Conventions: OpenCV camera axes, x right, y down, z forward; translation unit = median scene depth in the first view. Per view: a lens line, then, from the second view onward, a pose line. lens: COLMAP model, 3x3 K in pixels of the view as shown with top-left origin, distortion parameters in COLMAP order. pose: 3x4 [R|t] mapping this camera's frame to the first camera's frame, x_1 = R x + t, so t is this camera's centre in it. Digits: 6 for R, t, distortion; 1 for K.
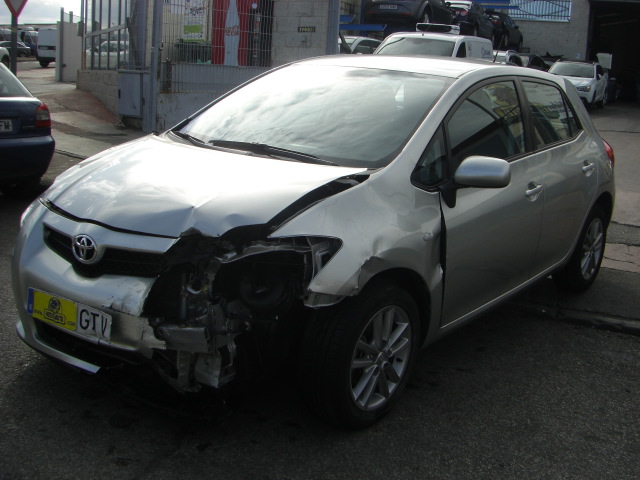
lens RADIAL K [[723.0, 0, 350.9], [0, 723.0, 199.4], [0, 0, 1]] dist [-0.186093, 0.131478]
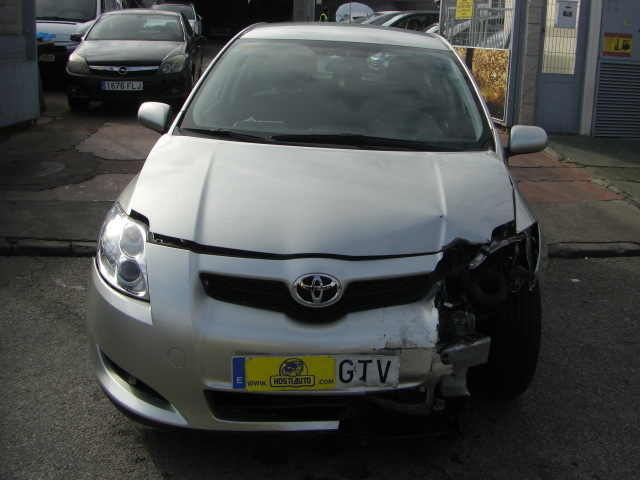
lens RADIAL K [[723.0, 0, 350.9], [0, 723.0, 199.4], [0, 0, 1]] dist [-0.186093, 0.131478]
pose [[0.804346, -0.157005, 0.573042, -0.825787], [0.108821, 0.987069, 0.117696, -0.129481], [-0.584111, -0.032309, 0.811031, 0.313591]]
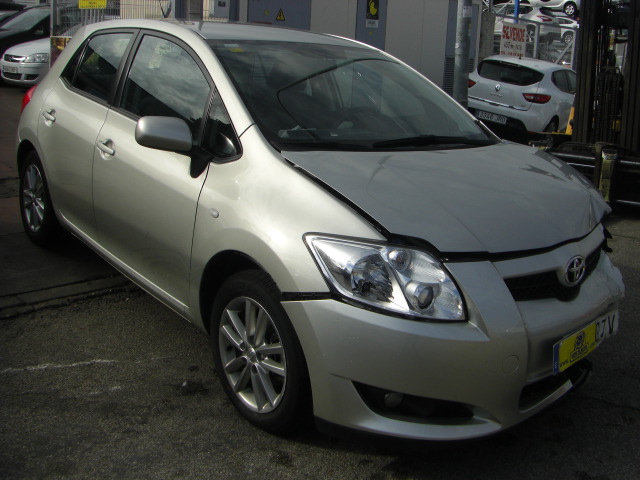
lens RADIAL K [[723.0, 0, 350.9], [0, 723.0, 199.4], [0, 0, 1]] dist [-0.186093, 0.131478]
pose [[0.213372, -0.252324, 0.943825, -1.349604], [0.128198, 0.964950, 0.228989, -0.285986], [-0.968523, 0.072136, 0.238241, 1.082685]]
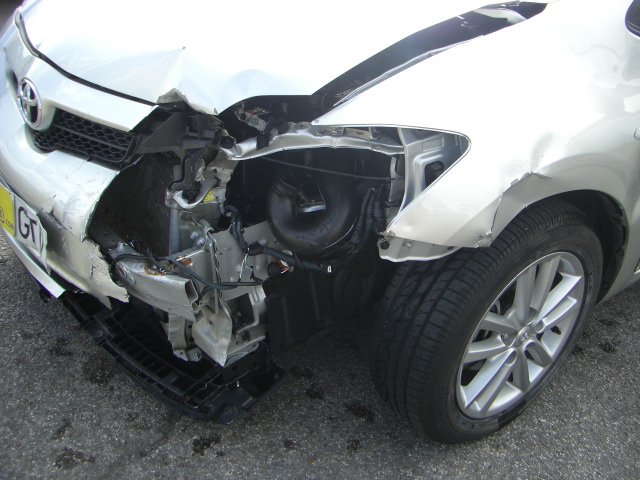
lens RADIAL K [[723.0, 0, 350.9], [0, 723.0, 199.4], [0, 0, 1]] dist [-0.186093, 0.131478]
pose [[0.965478, 0.131805, -0.224679, 0.025026], [-0.064878, 0.957031, 0.282636, -0.036385], [0.252277, -0.258302, 0.932543, 0.513961]]
